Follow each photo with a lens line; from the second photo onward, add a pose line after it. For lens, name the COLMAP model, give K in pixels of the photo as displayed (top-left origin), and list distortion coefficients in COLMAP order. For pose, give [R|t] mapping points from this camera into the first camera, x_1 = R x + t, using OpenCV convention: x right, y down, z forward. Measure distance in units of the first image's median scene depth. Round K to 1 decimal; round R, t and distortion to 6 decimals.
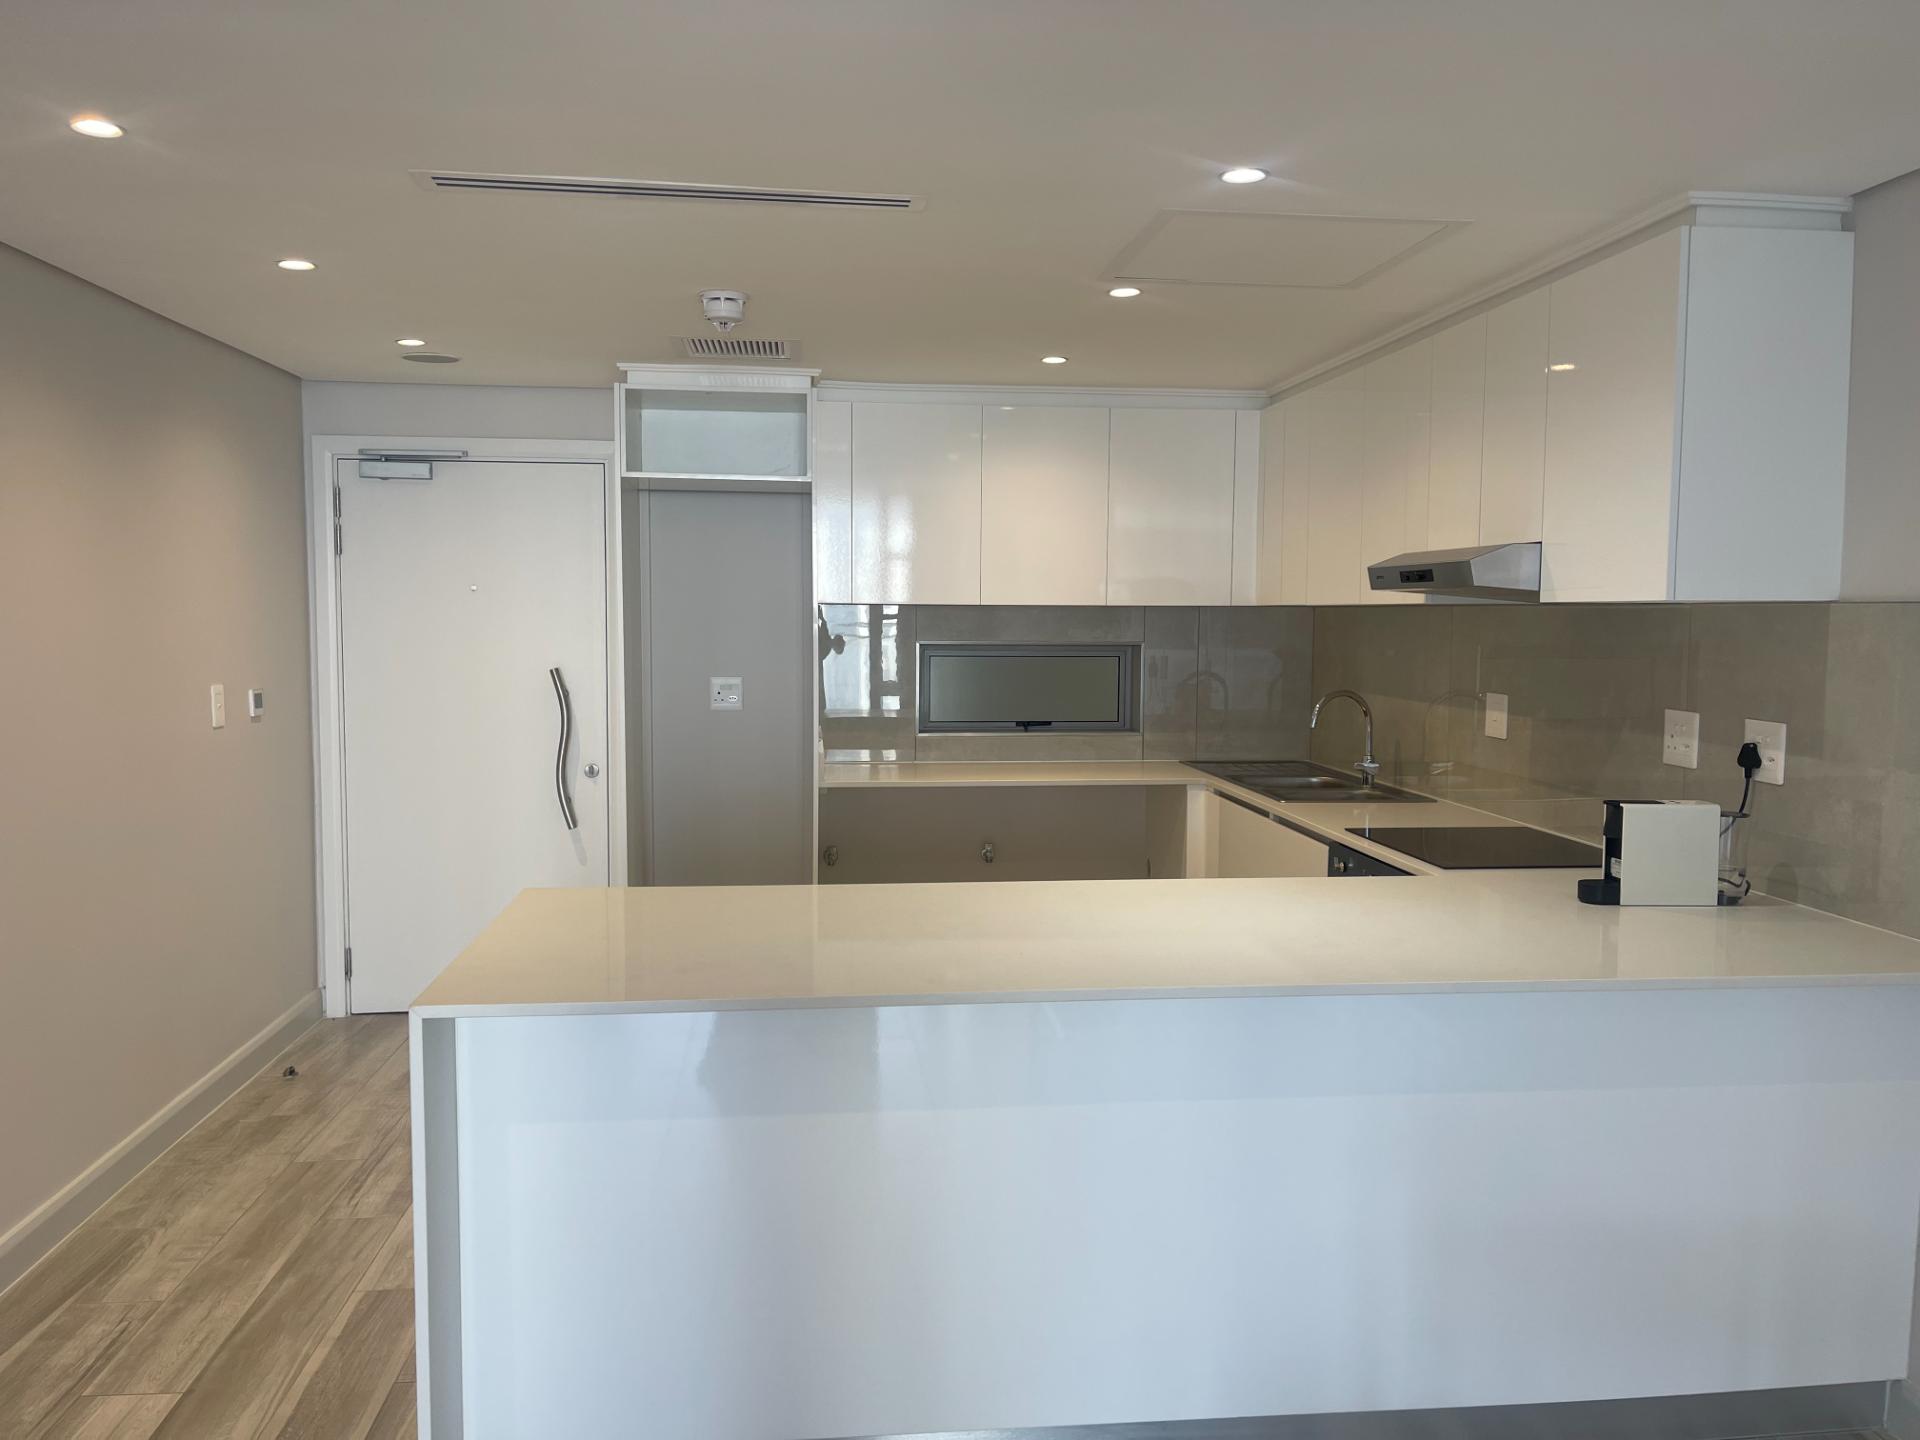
lens RADIAL K [[1479.7, 0, 956.2], [0, 1479.7, 728.6], [0, 0, 1]] dist [0.041609, -0.030084]
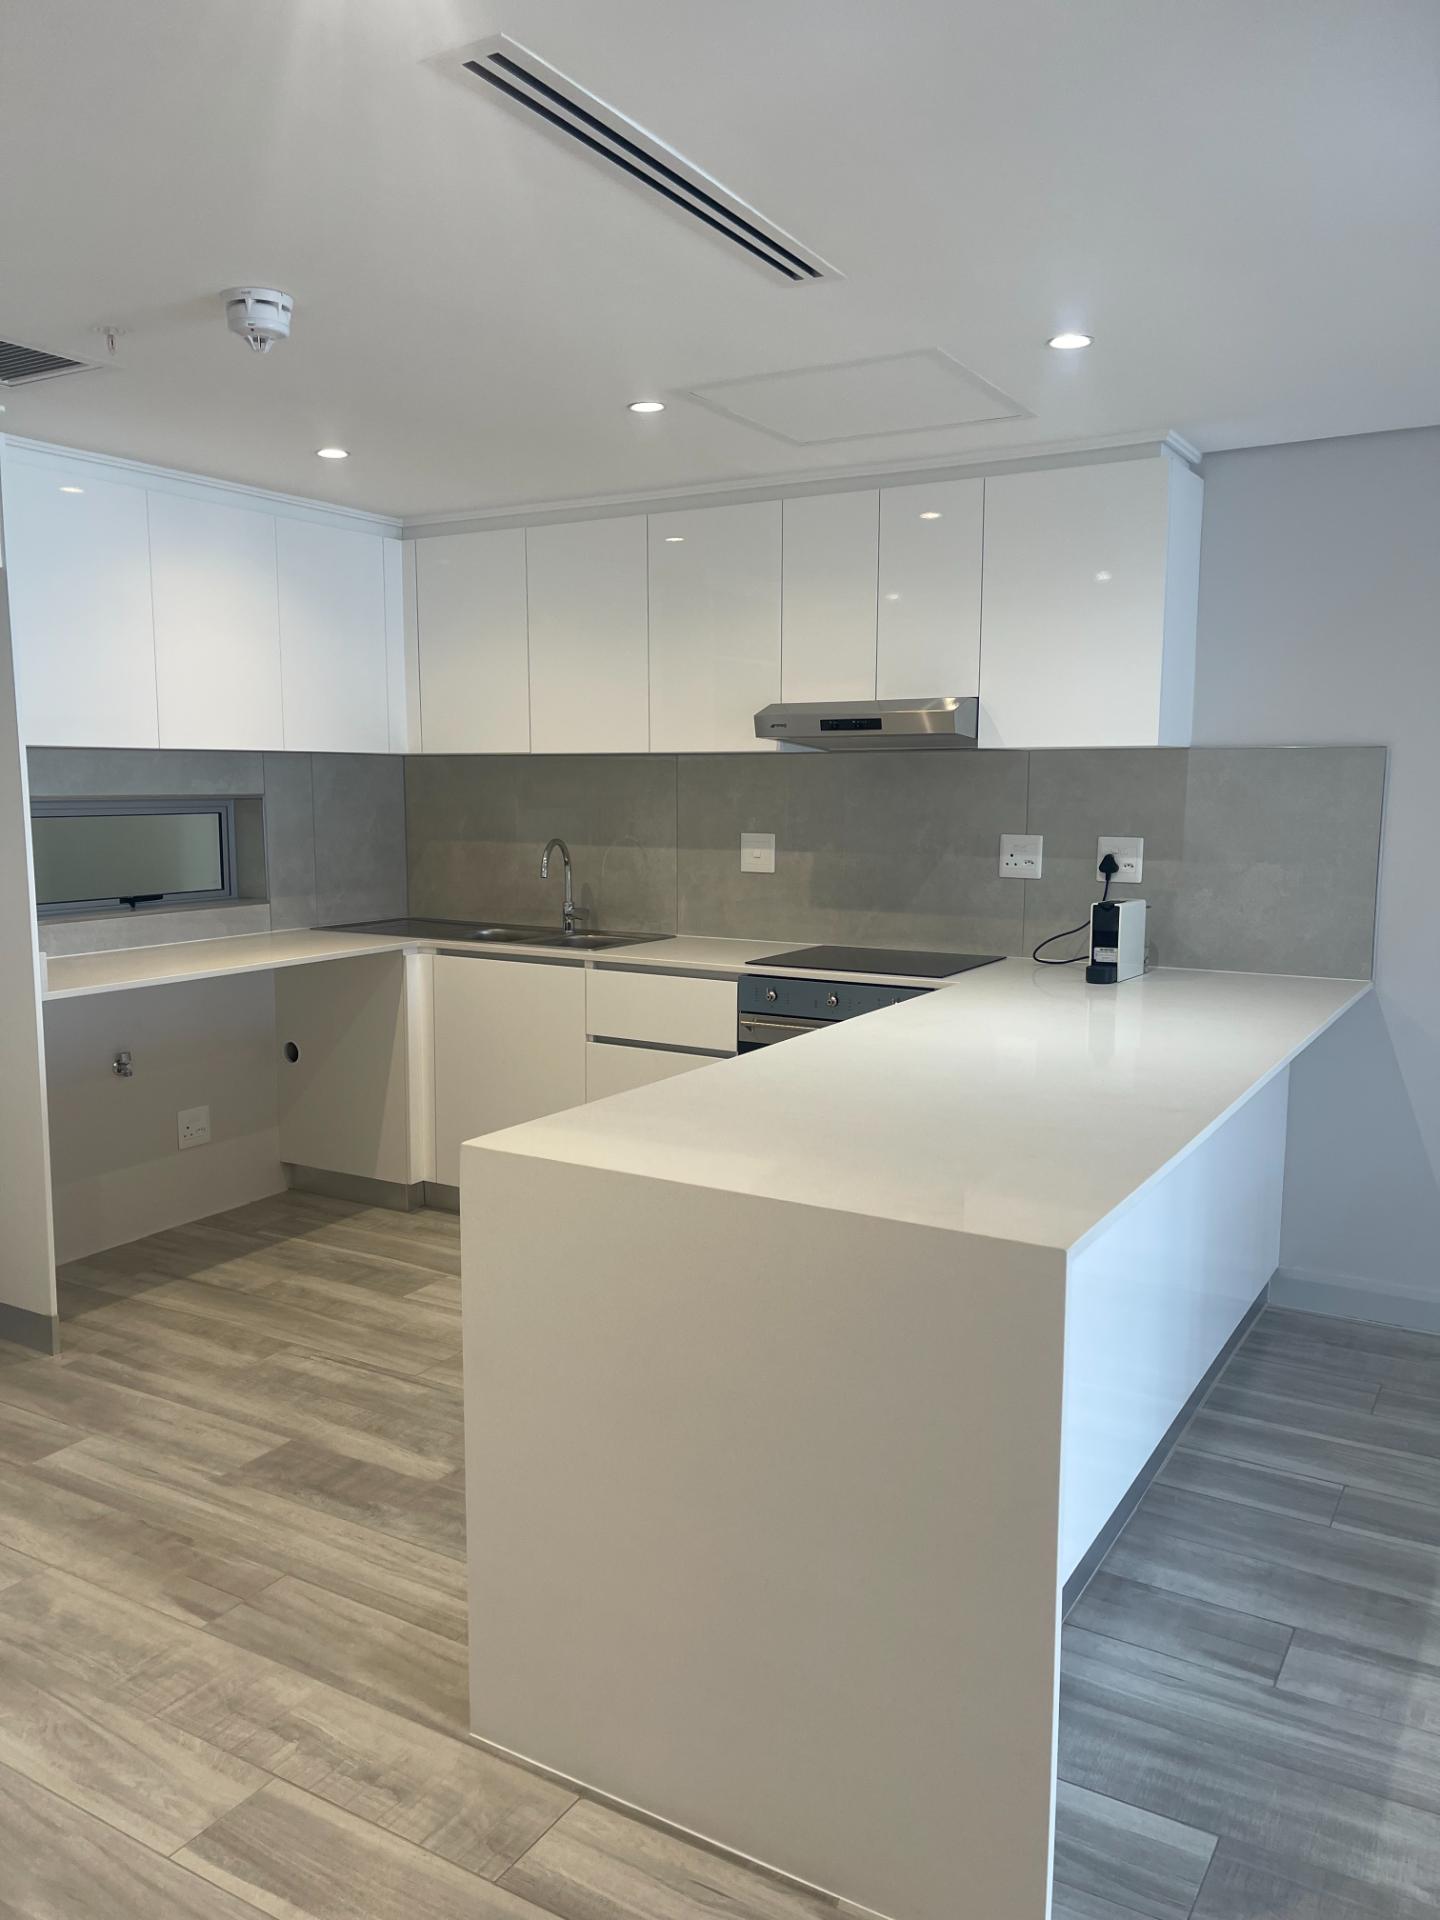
lens RADIAL K [[1479.7, 0, 728.3], [0, 1479.7, 1003.3], [0, 0, 1]] dist [0.041609, -0.030084]
pose [[0.597288, -0.127794, 0.791780, -0.573770], [0.067201, 0.991727, 0.109371, -0.020382], [-0.799206, -0.012117, 0.600935, 0.359230]]
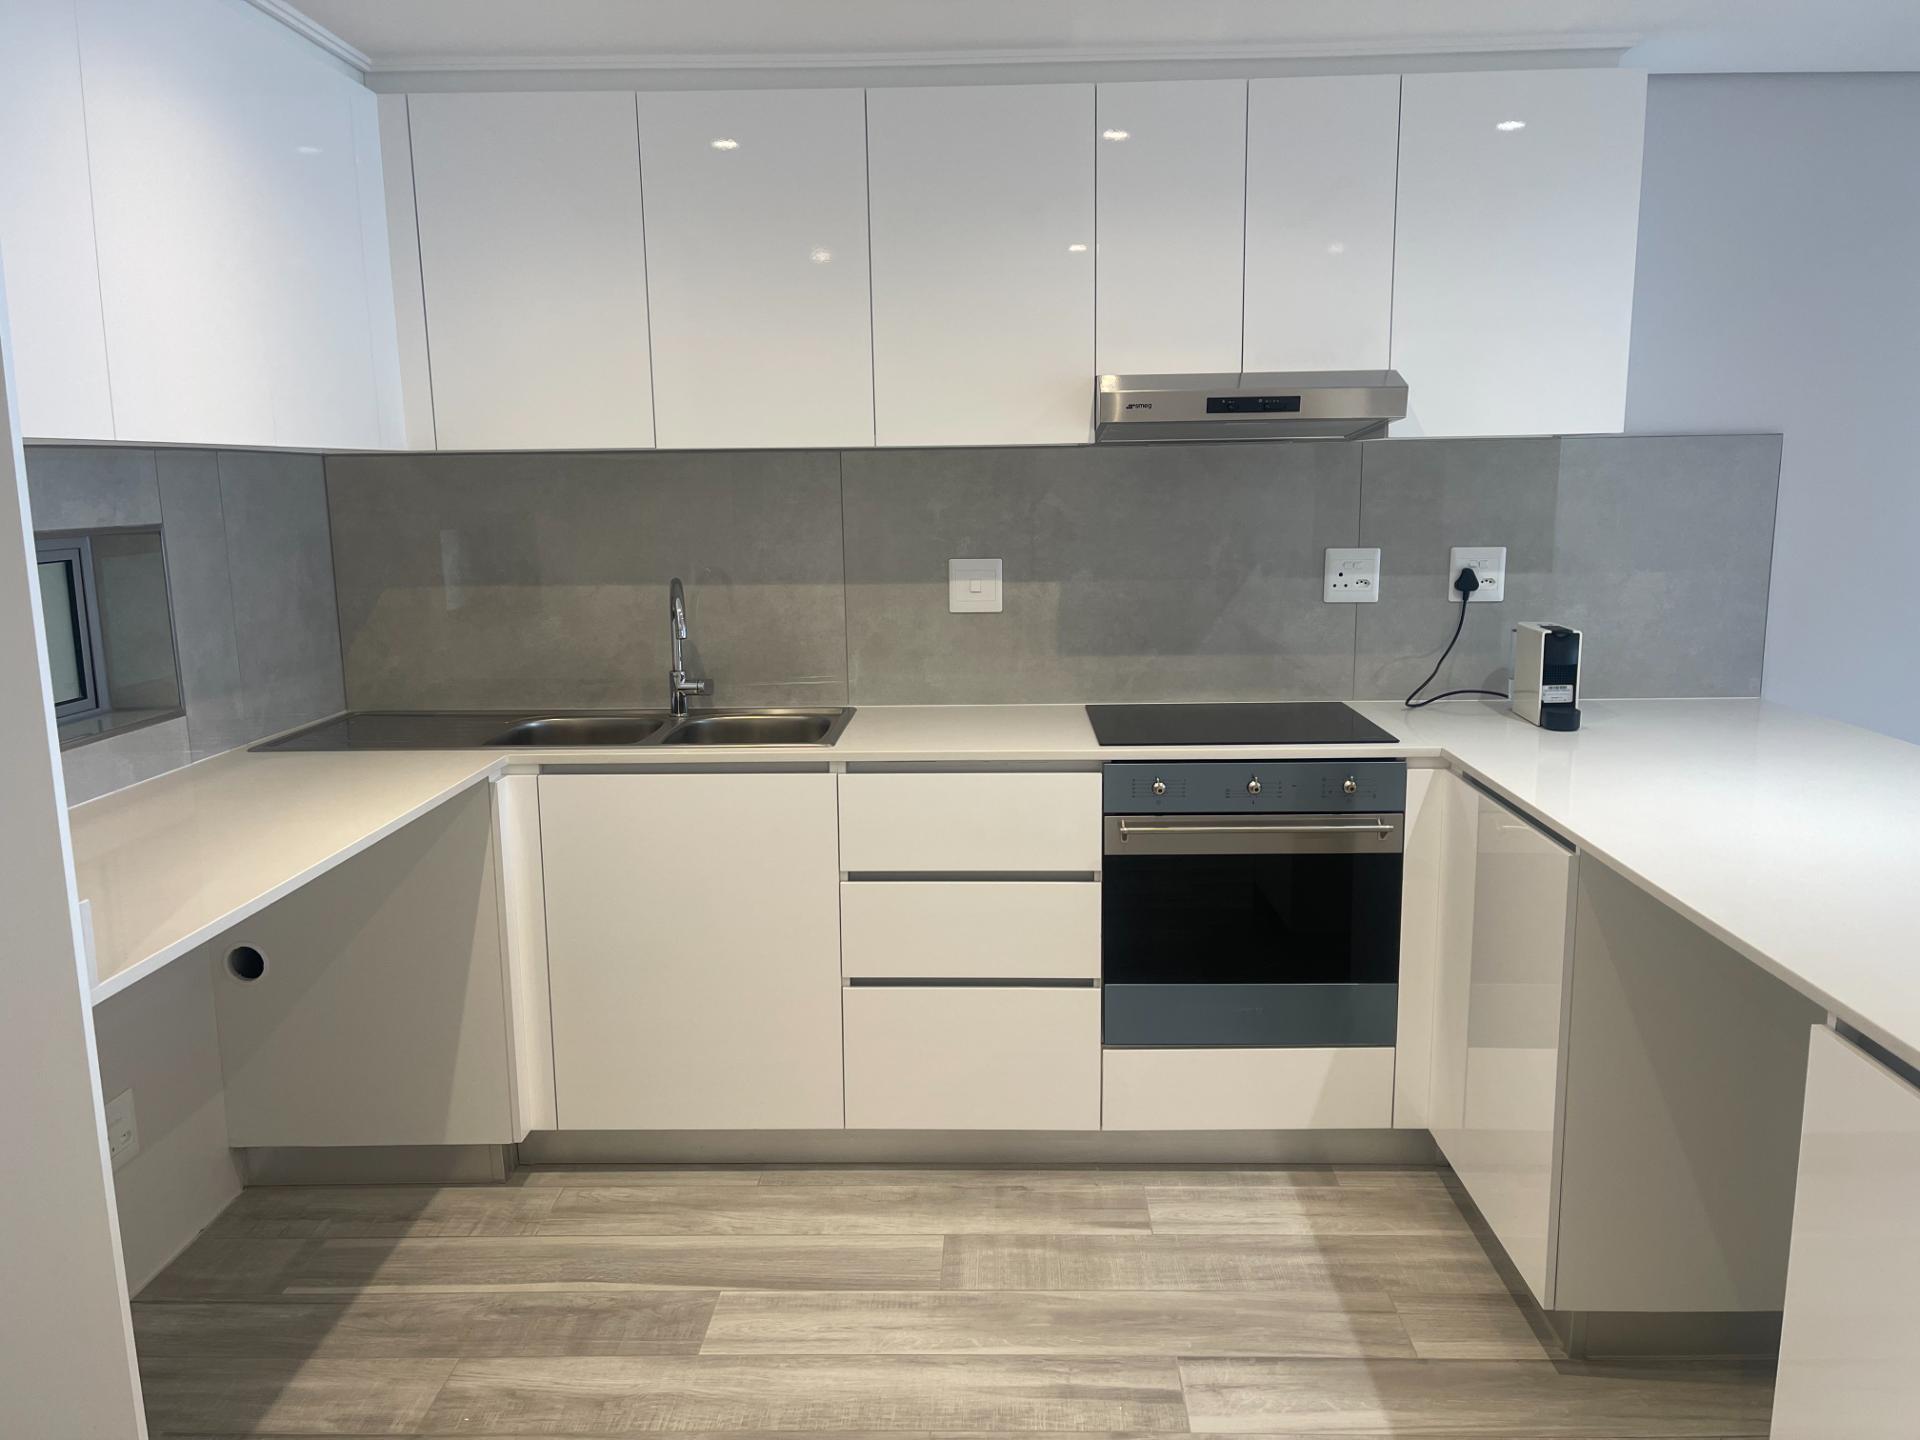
lens RADIAL K [[1479.7, 0, 1007.8], [0, 1479.7, 753.3], [0, 0, 1]] dist [0.041609, -0.030084]
pose [[0.123214, -0.193674, 0.973298, -0.463113], [0.093488, 0.978675, 0.182909, -0.068263], [-0.987967, 0.068455, 0.138692, 0.913318]]
